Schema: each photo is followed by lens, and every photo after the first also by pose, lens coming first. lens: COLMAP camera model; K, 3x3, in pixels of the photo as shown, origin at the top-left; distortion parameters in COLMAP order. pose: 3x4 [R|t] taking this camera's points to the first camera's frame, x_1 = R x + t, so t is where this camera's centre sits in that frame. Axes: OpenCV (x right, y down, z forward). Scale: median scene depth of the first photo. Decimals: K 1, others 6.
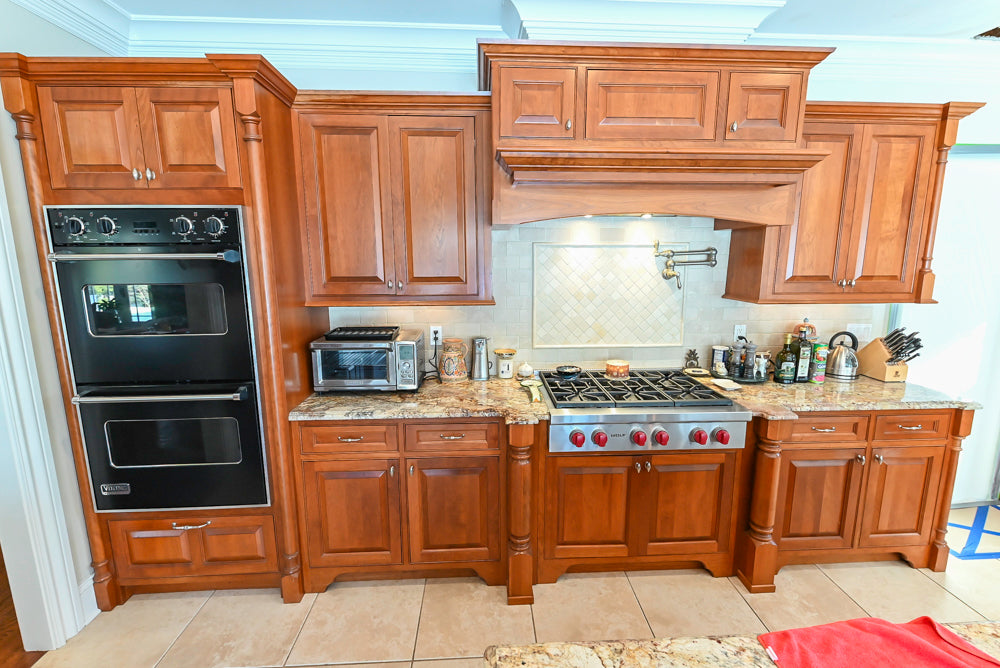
lens RADIAL K [[436.5, 0, 503.4], [0, 436.5, 328.9], [0, 0, 1]] dist [0.013186, -0.009691]
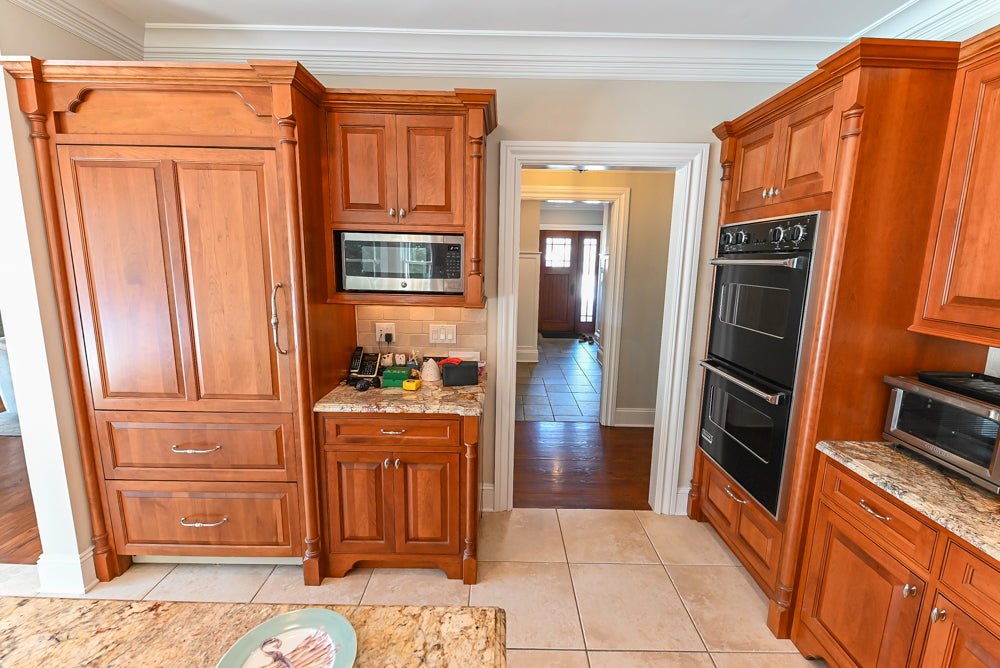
lens RADIAL K [[426.4, 0, 503.6], [0, 426.4, 326.2], [0, 0, 1]] dist [0.012110, -0.009820]
pose [[-0.051789, 0.162098, -0.985415, 0.339702], [-0.185949, 0.967918, 0.168992, -0.055964], [0.981194, 0.191989, -0.019985, 0.327928]]
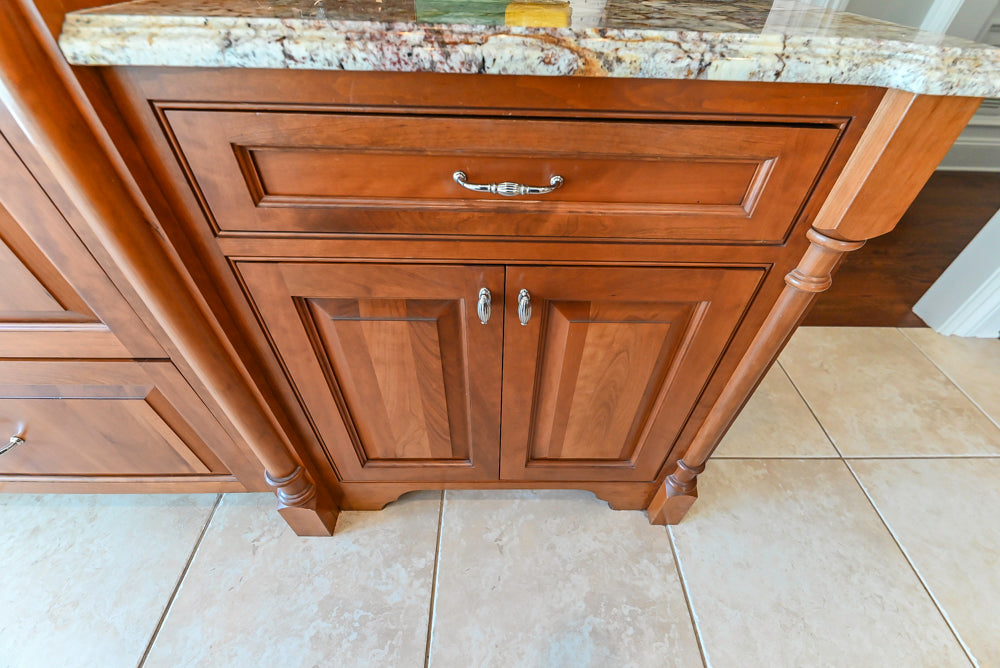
lens RADIAL K [[421.7, 0, 506.7], [0, 421.7, 327.4], [0, 0, 1]] dist [0.009943, -0.008228]
pose [[-0.036855, 0.686284, -0.726399, -0.372104], [-0.196231, 0.707771, 0.678641, 0.300410], [0.979865, 0.167553, 0.108586, 0.092490]]
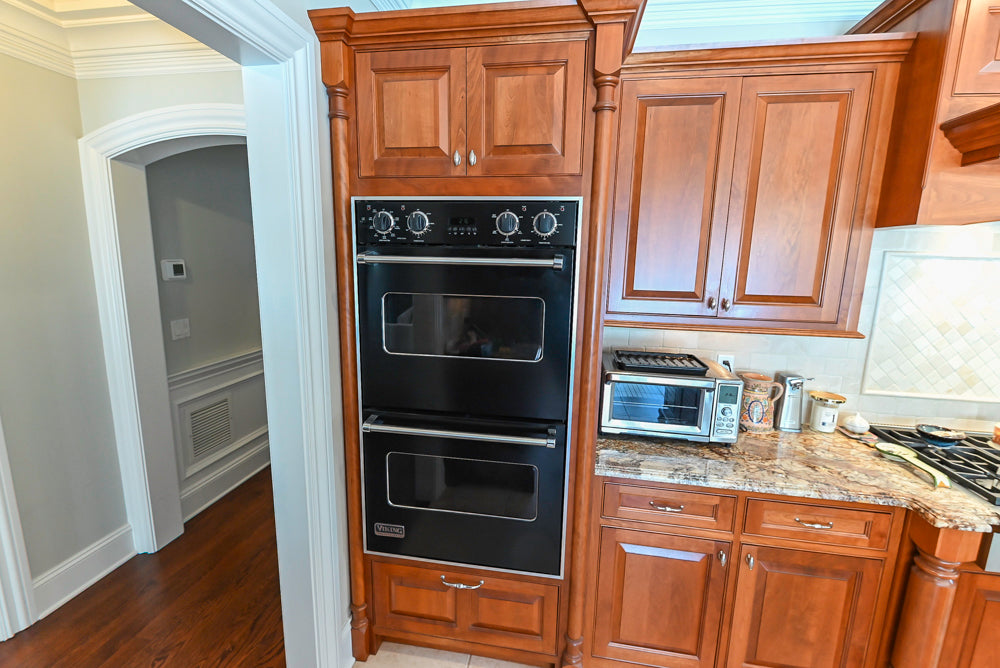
lens RADIAL K [[421.7, 0, 506.7], [0, 421.7, 327.4], [0, 0, 1]] dist [0.009943, -0.008228]
pose [[0.976967, 0.061007, -0.204483, -0.477226], [-0.061051, 0.998116, 0.006098, -0.044570], [0.204470, 0.006526, 0.978851, 0.219164]]
